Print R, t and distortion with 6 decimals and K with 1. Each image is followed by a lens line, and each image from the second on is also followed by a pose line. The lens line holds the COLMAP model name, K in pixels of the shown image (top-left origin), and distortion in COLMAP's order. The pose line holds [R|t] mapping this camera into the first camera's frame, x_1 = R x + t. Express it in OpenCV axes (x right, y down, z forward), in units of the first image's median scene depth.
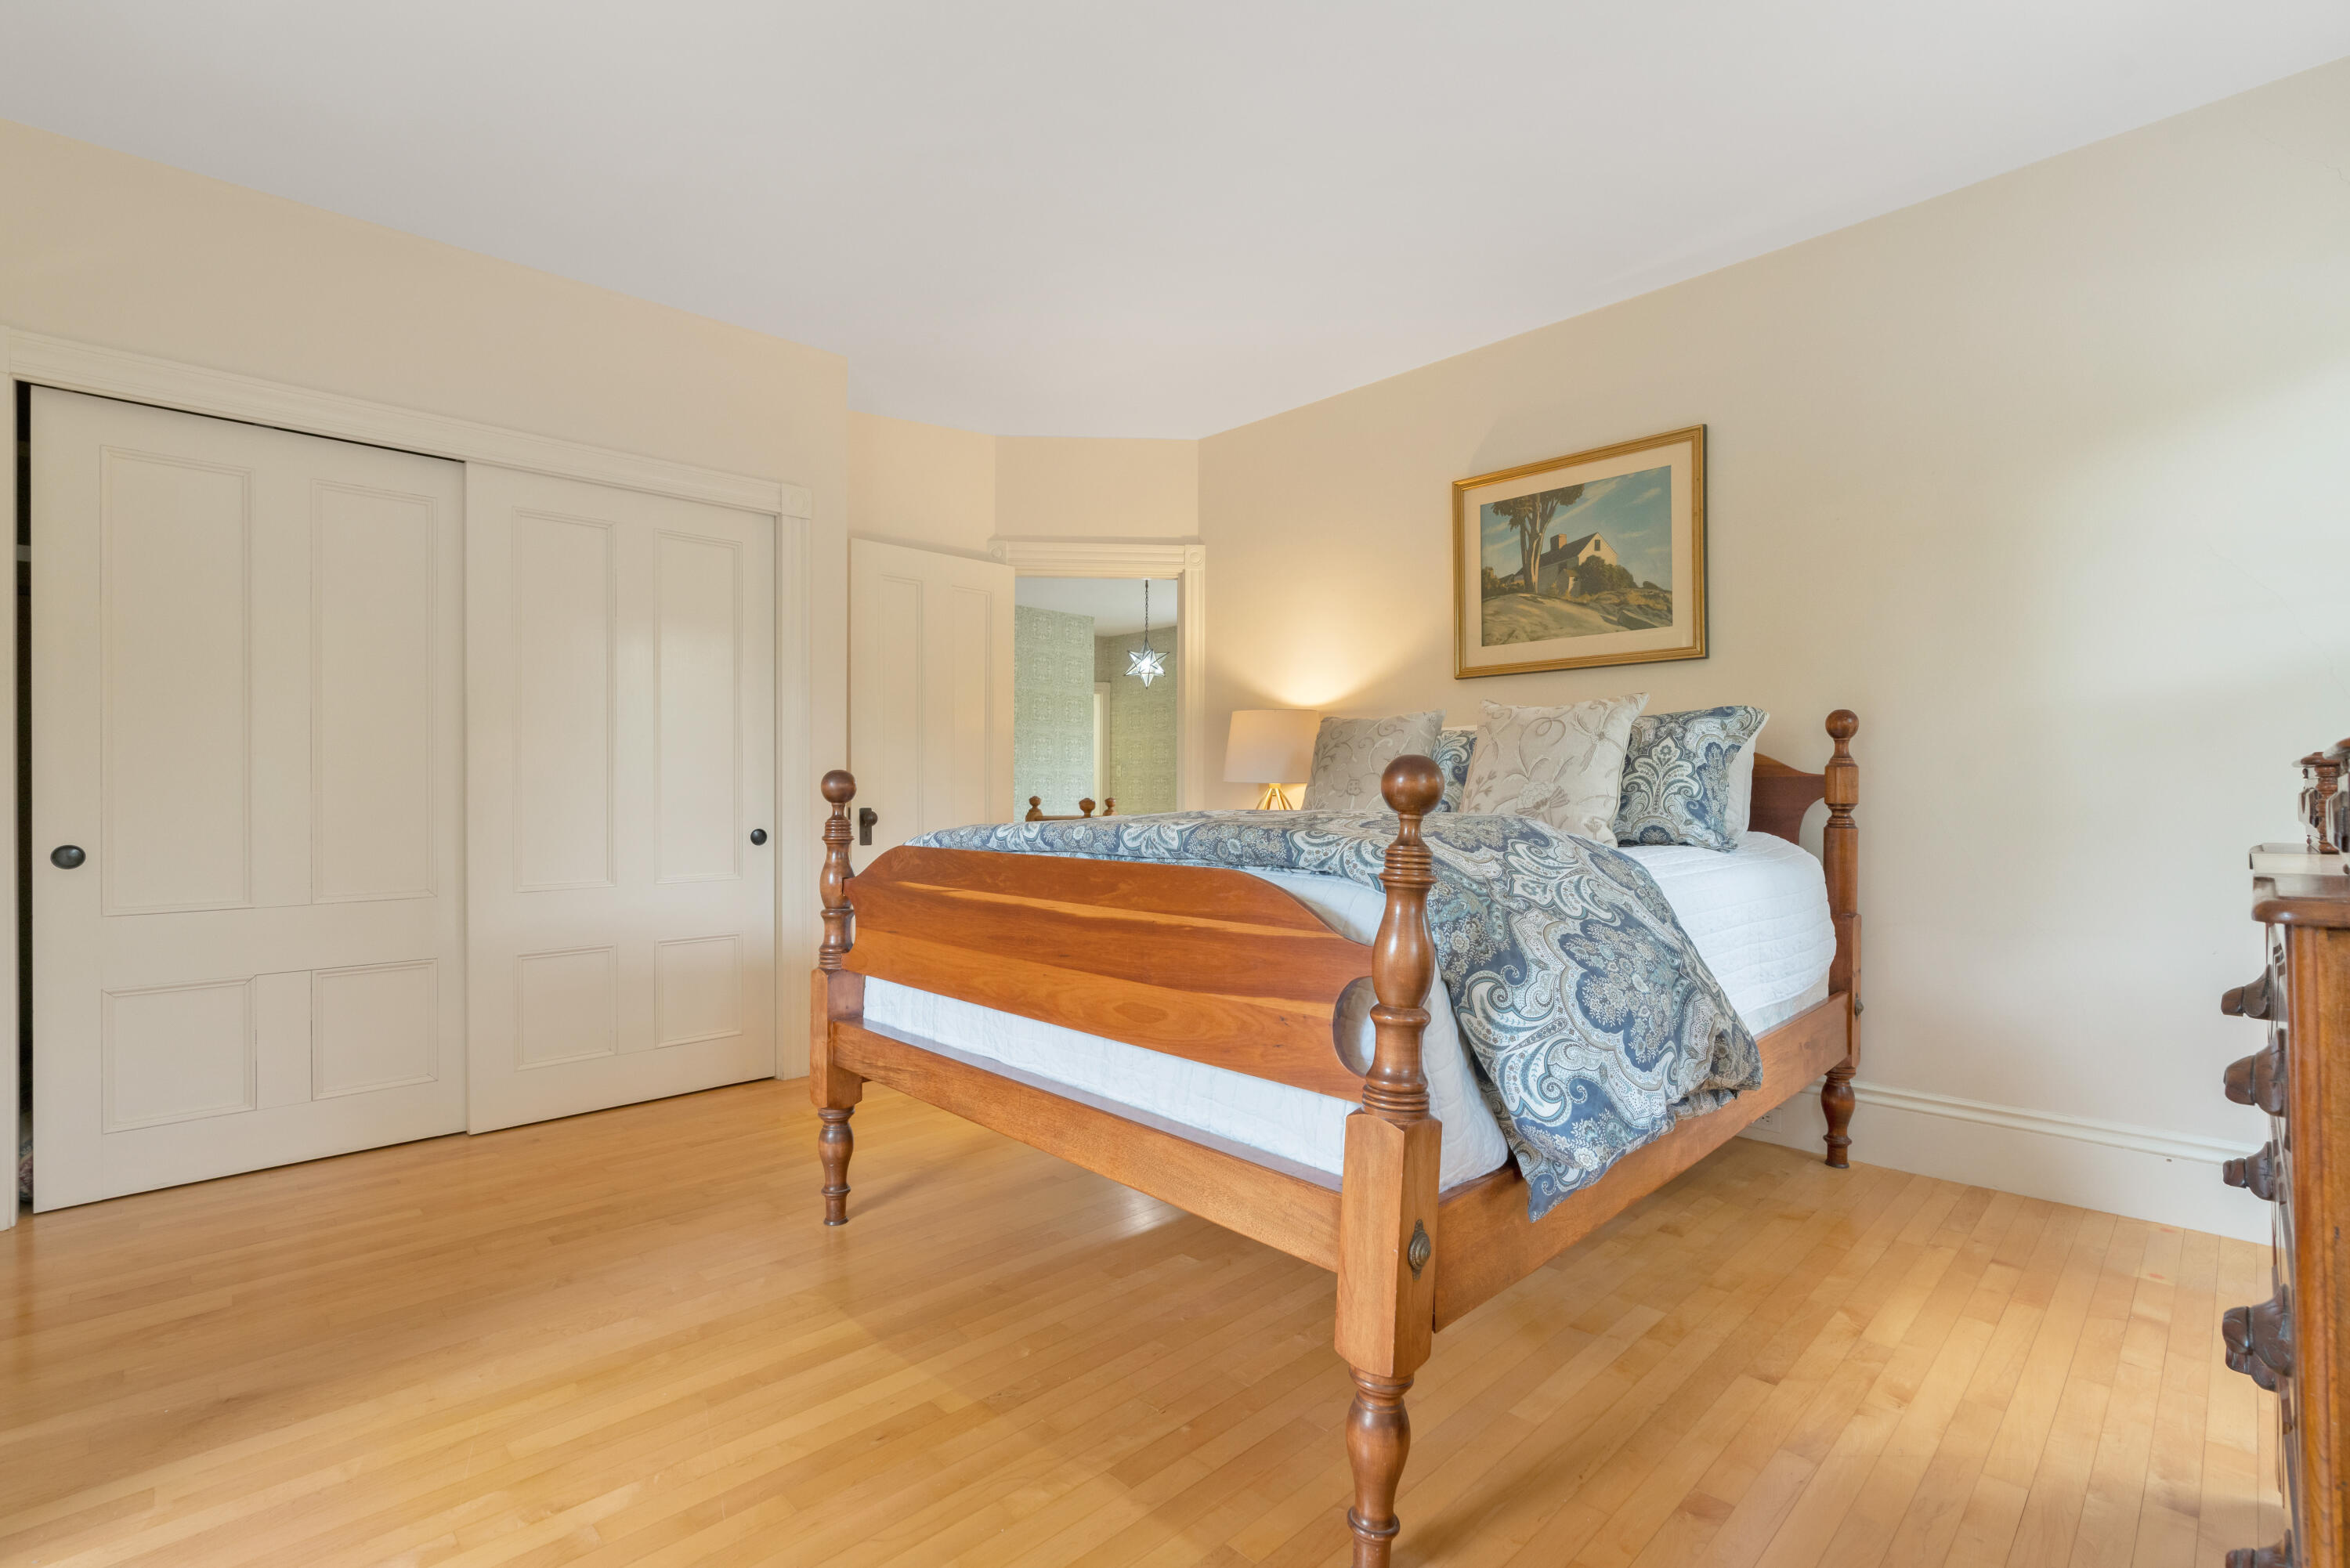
lens RADIAL K [[1071.3, 0, 1175.0], [0, 1071.3, 784.0], [0, 0, 1]] dist [-0.000872, 0.000019]
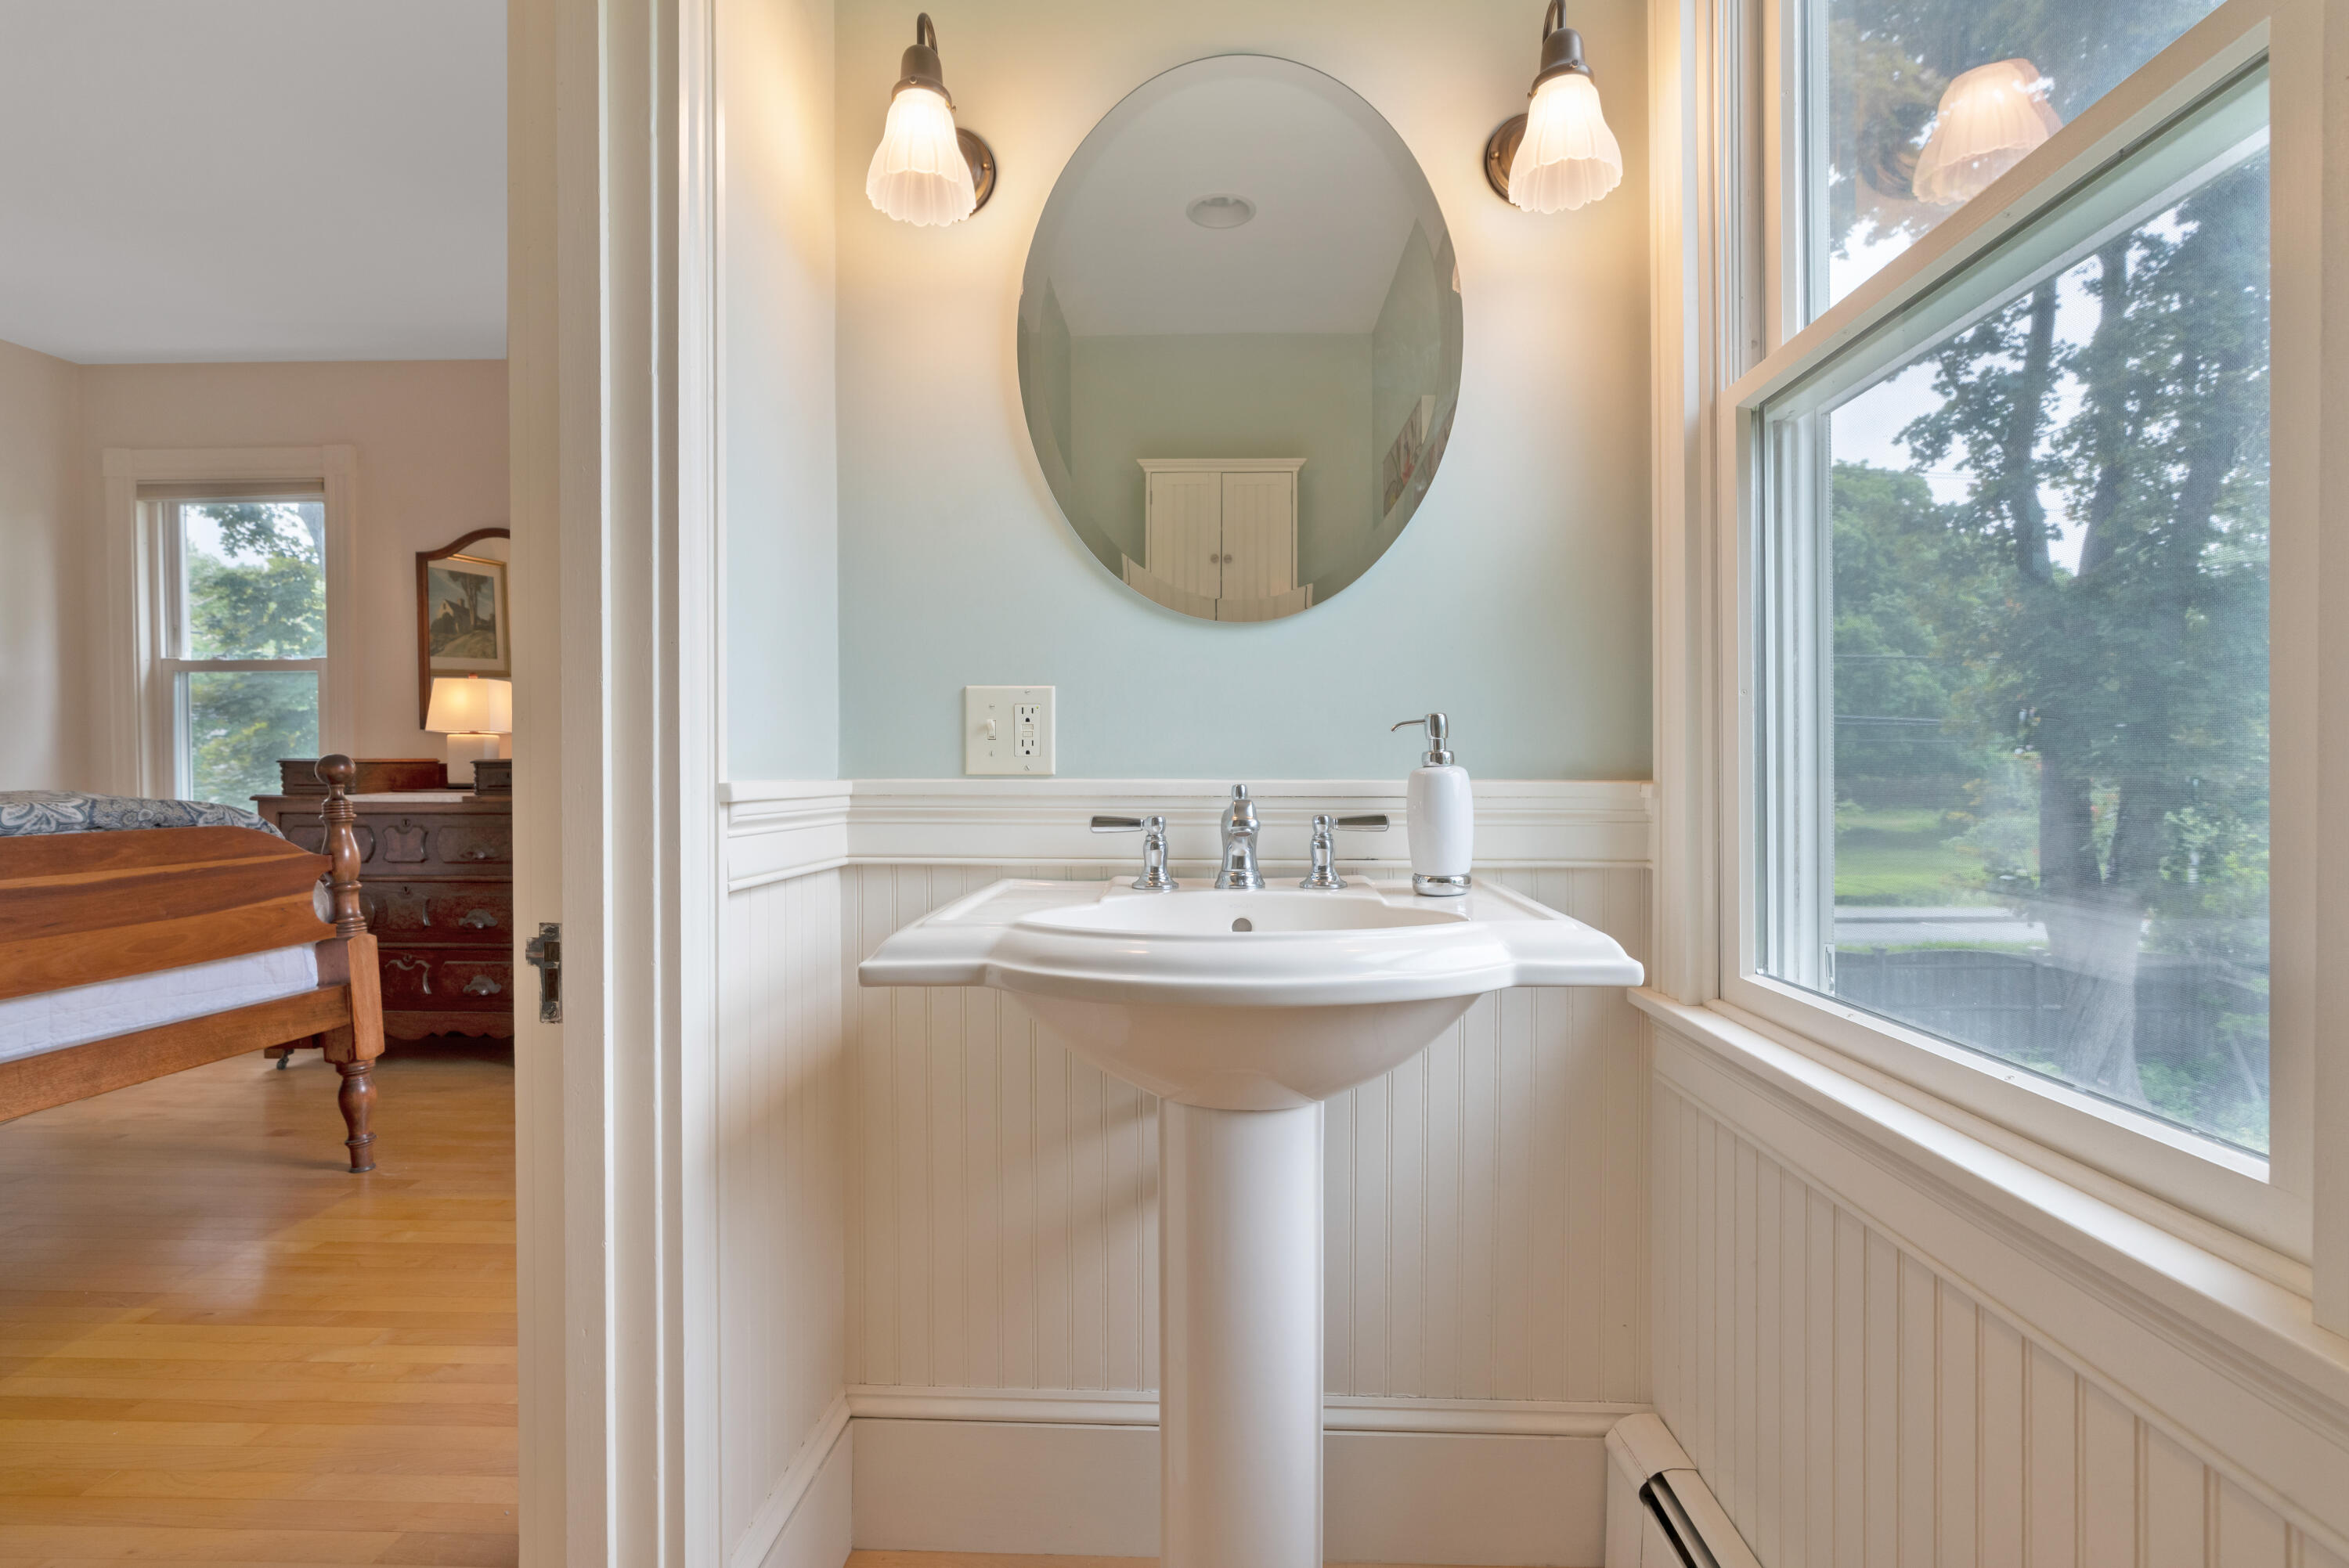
lens RADIAL K [[1070.8, 0, 1174.5], [0, 1070.8, 784.0], [0, 0, 1]] dist [-0.000872, 0.000019]
pose [[-0.690069, -0.005043, 0.723726, -1.816676], [-0.000205, 0.999977, 0.006772, 0.011319], [-0.723743, 0.004525, -0.690055, 1.007796]]
